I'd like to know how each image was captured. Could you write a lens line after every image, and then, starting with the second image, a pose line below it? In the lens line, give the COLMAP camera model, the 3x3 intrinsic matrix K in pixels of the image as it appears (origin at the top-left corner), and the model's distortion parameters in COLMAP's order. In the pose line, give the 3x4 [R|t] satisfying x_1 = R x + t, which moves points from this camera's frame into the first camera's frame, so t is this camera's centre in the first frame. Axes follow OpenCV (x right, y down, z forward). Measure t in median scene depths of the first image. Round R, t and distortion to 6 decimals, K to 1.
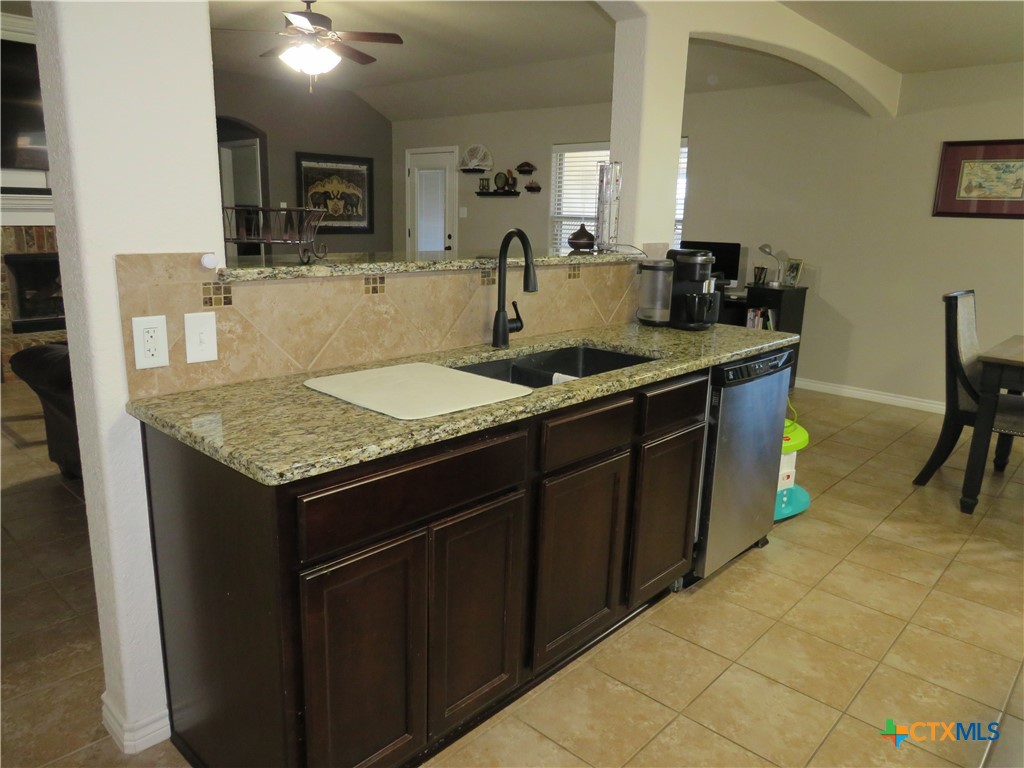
lens RADIAL K [[725.0, 0, 512.0], [0, 725.0, 384.0], [0, 0, 1]] dist [-0.011158, -0.007906]
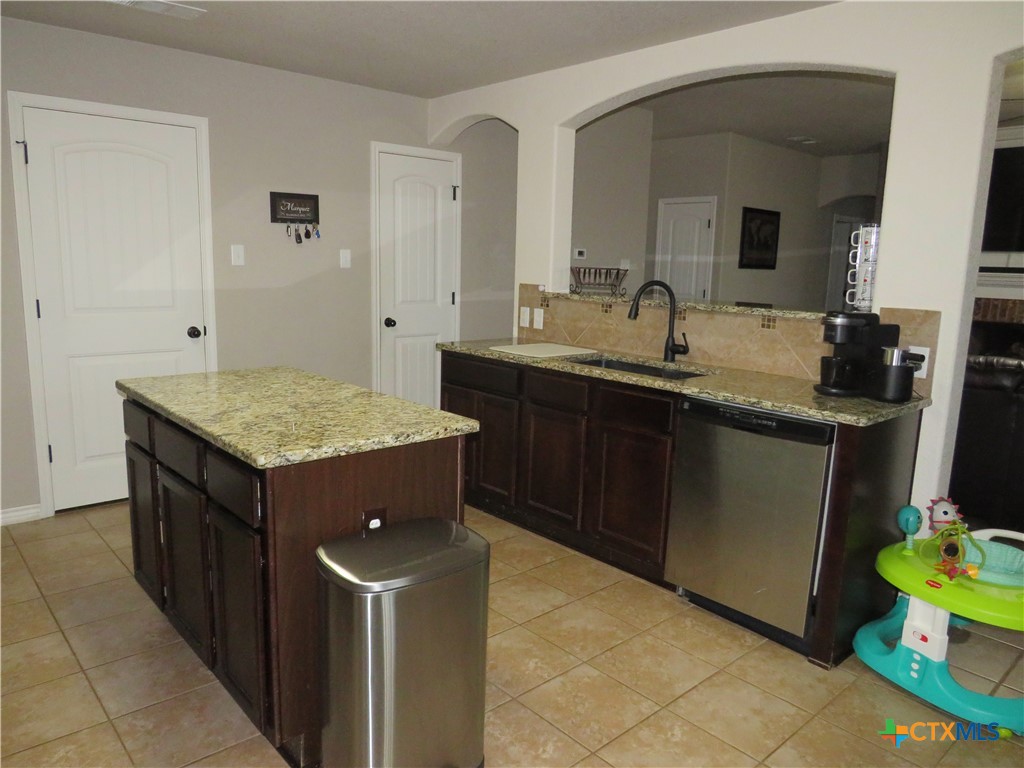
lens RADIAL K [[725.0, 0, 512.0], [0, 725.0, 384.0], [0, 0, 1]] dist [-0.011158, -0.007906]
pose [[-0.090862, 0.139604, -0.986030, 1.610129], [-0.259339, 0.952645, 0.158776, -0.174239], [0.961503, 0.270143, -0.050355, 0.860759]]
